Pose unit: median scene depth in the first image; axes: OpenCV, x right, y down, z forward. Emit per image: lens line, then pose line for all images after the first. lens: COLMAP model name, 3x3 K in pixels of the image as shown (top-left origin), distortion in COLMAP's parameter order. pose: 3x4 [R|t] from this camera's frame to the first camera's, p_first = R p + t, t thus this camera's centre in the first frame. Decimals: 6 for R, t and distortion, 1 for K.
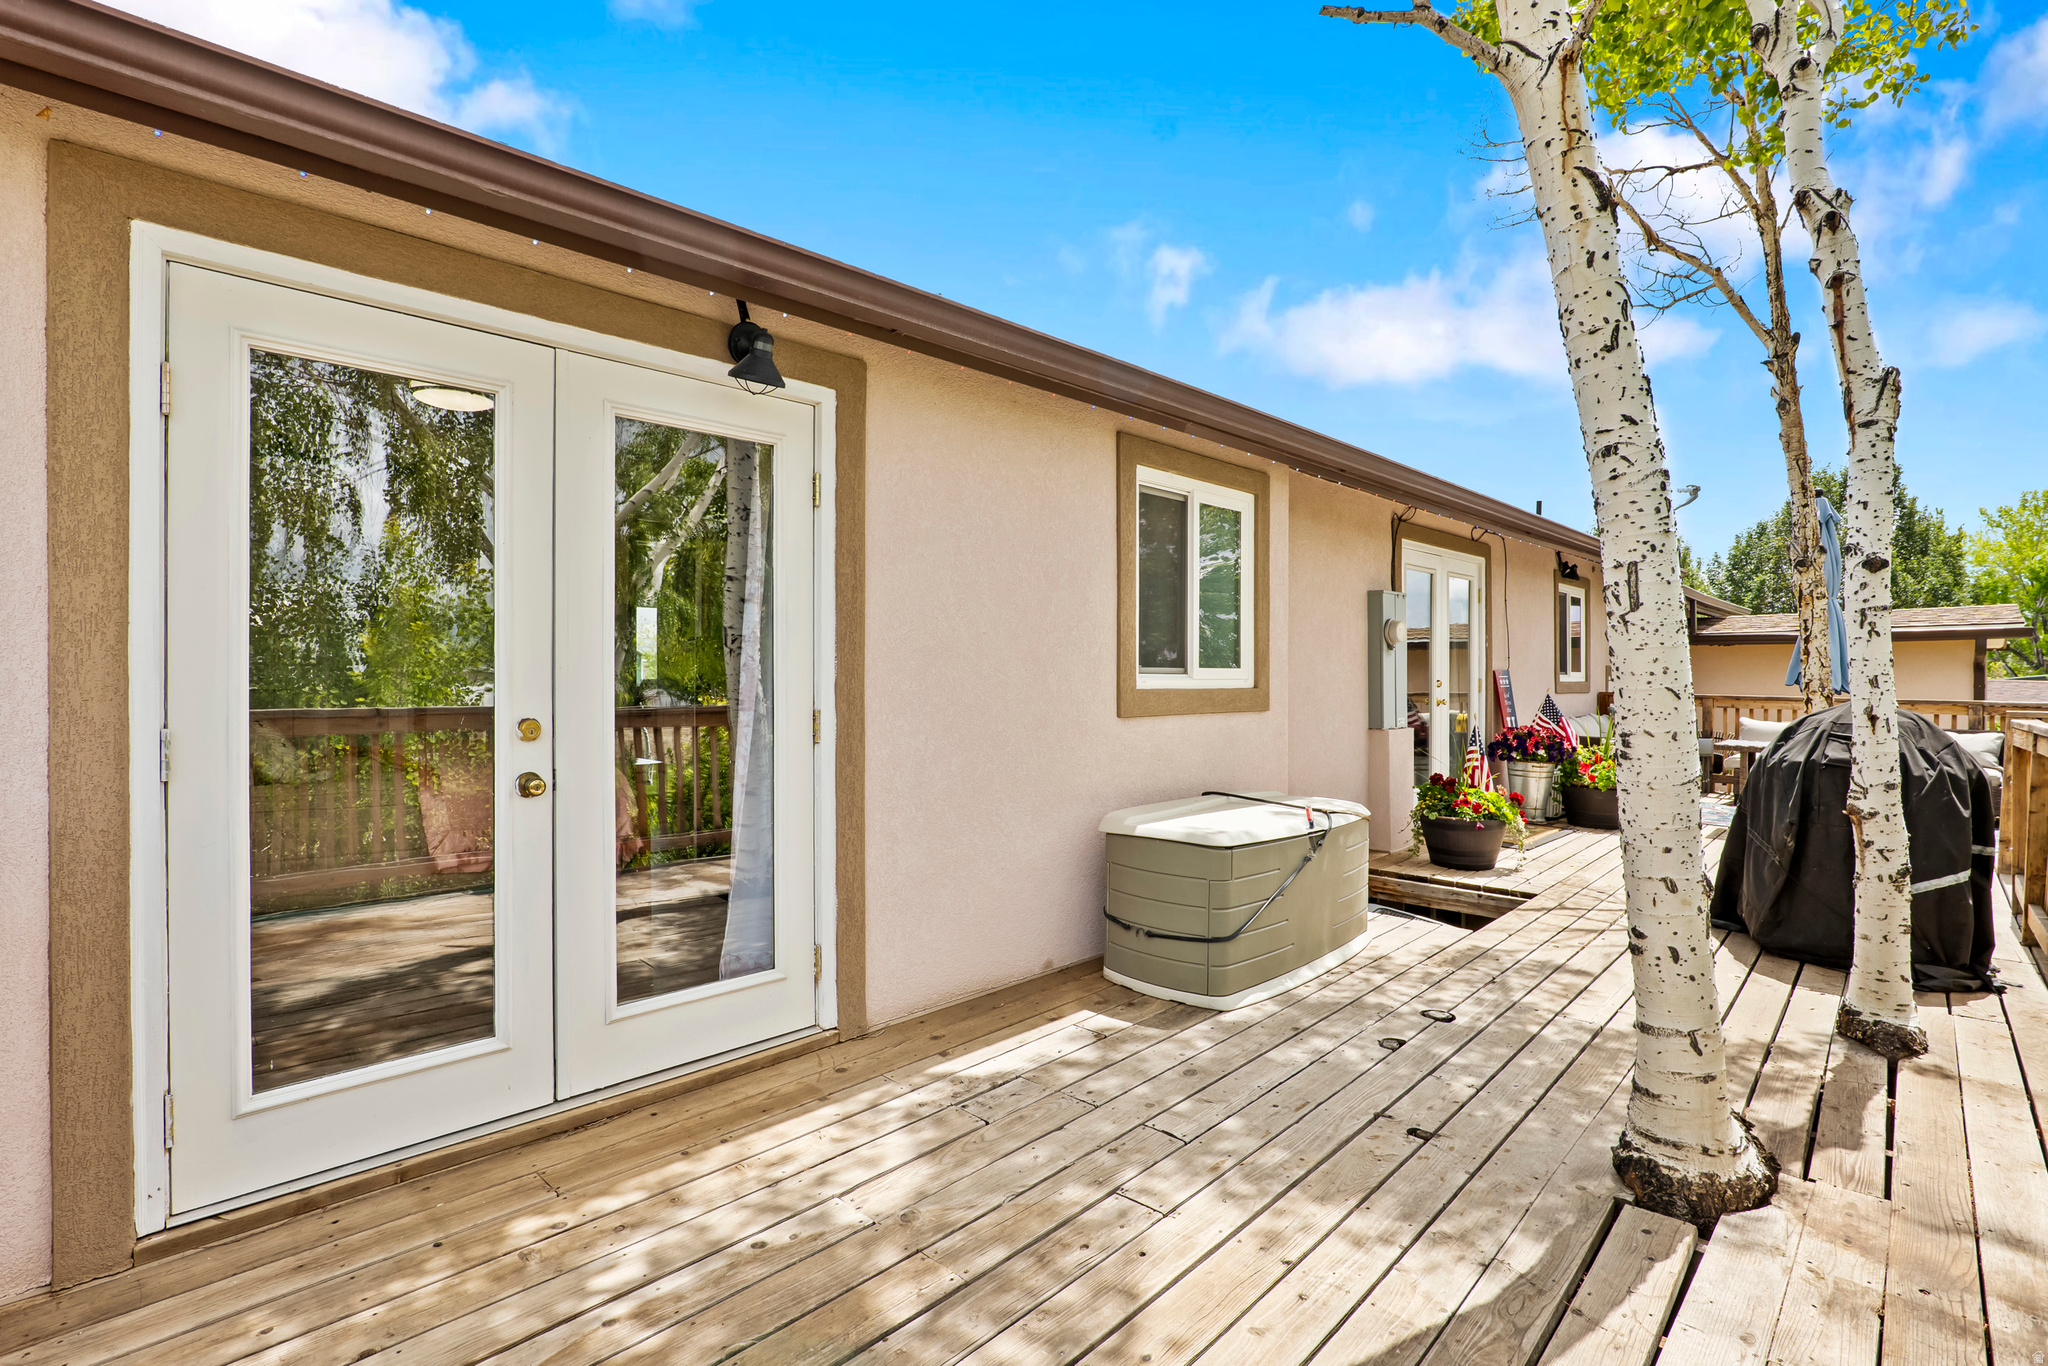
lens RADIAL K [[960.8, 0, 1024.0], [0, 960.8, 683.0], [0, 0, 1]] dist [-0.022405, 0.000034]
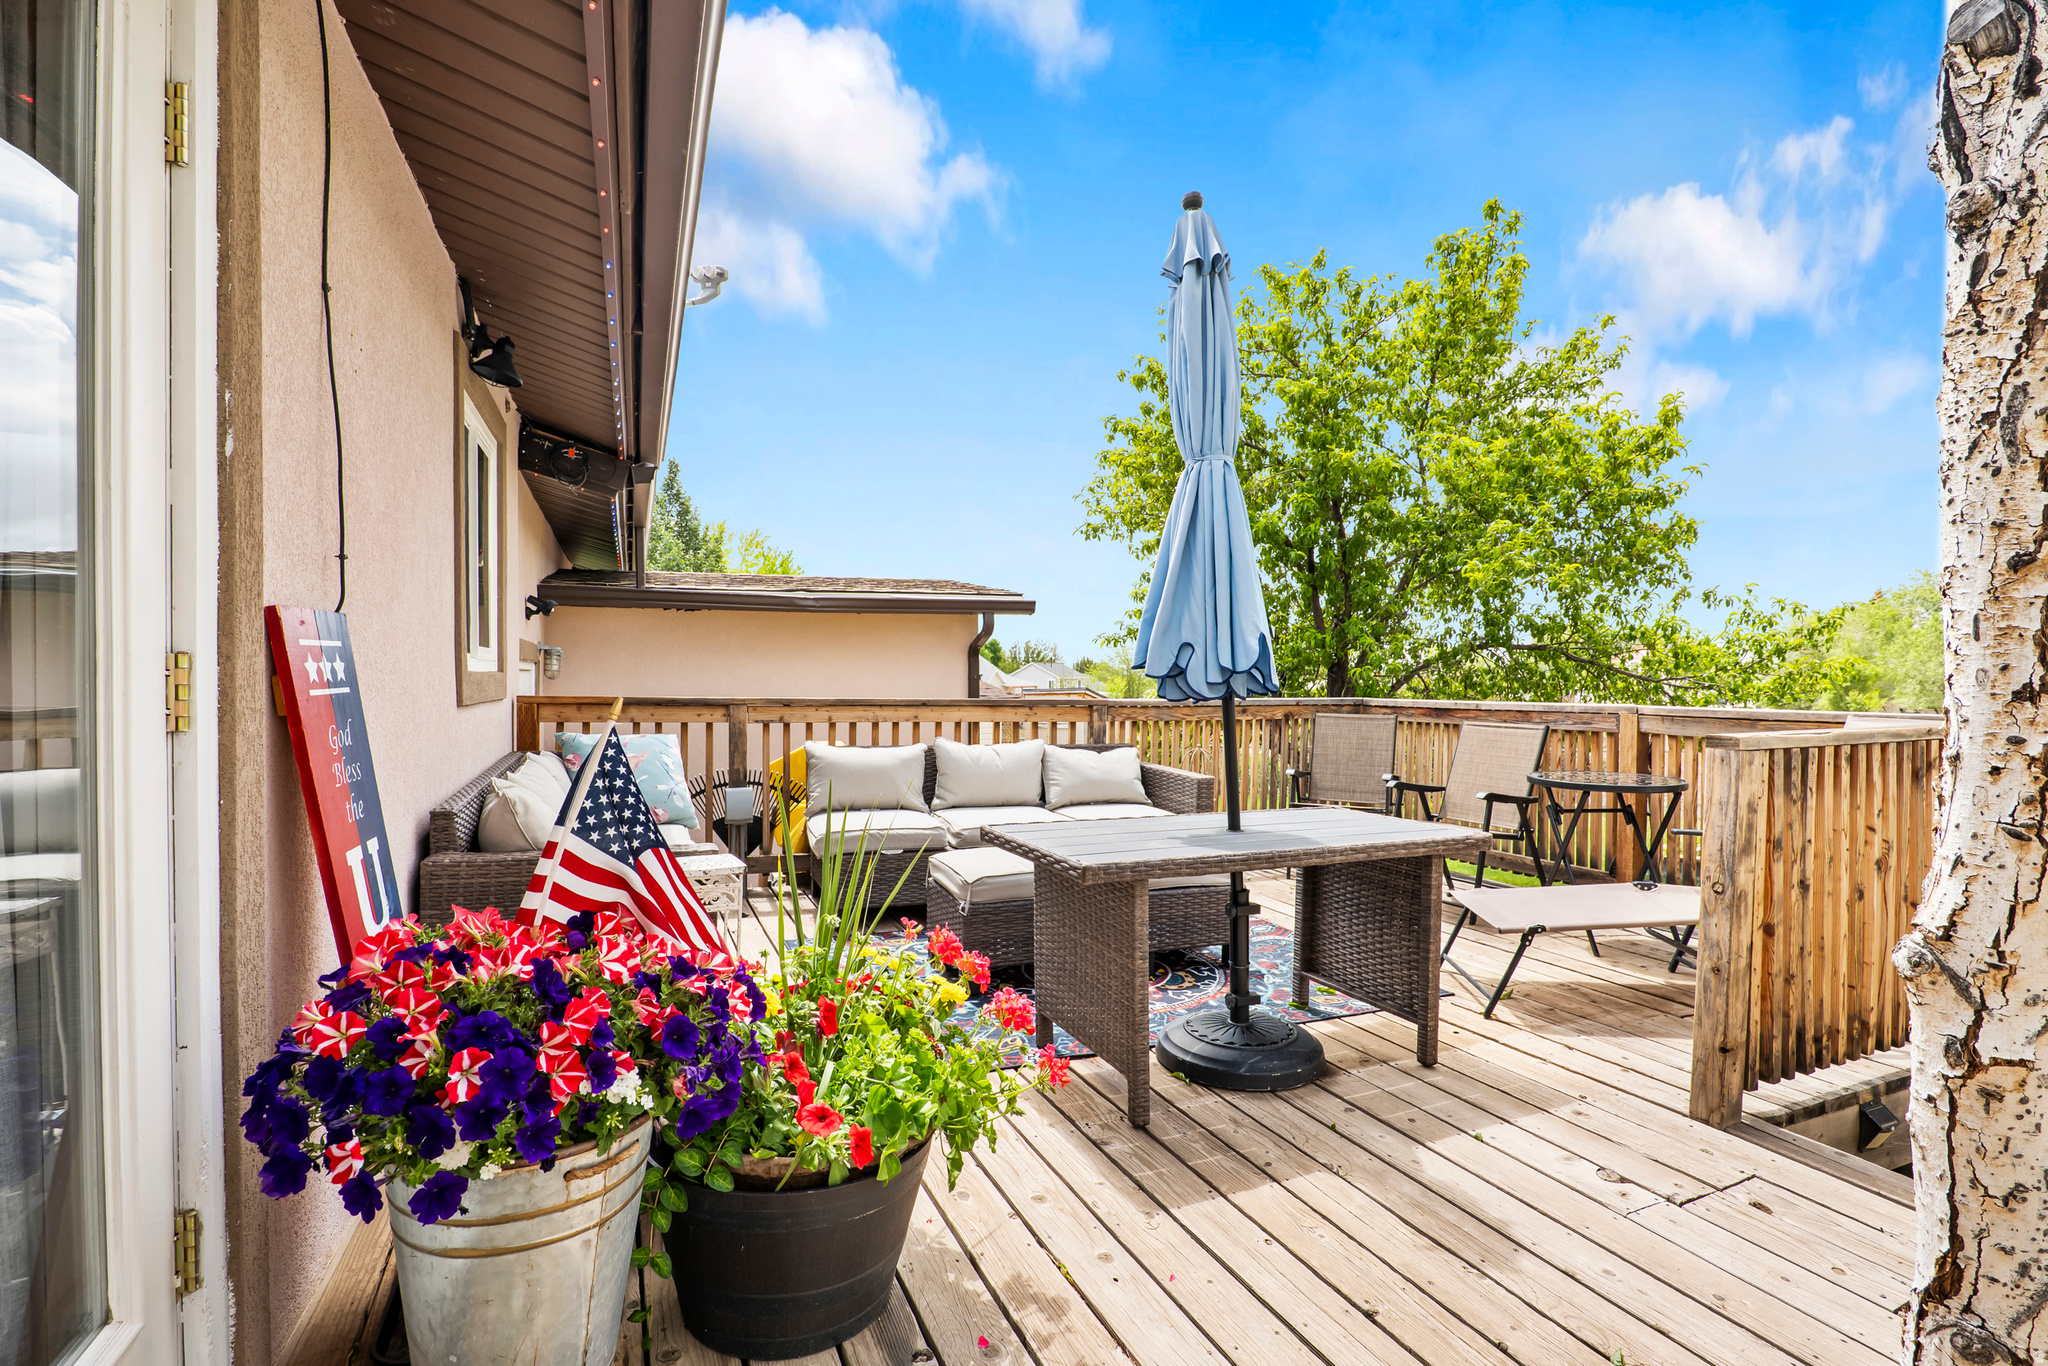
lens RADIAL K [[960.8, 0, 1024.0], [0, 960.8, 683.0], [0, 0, 1]] dist [-0.022405, 0.000034]
pose [[0.392016, -0.013540, 0.919859, 0.359450], [0.007479, 0.999906, 0.011531, 0.000036], [-0.919928, 0.002359, 0.392080, 0.750320]]
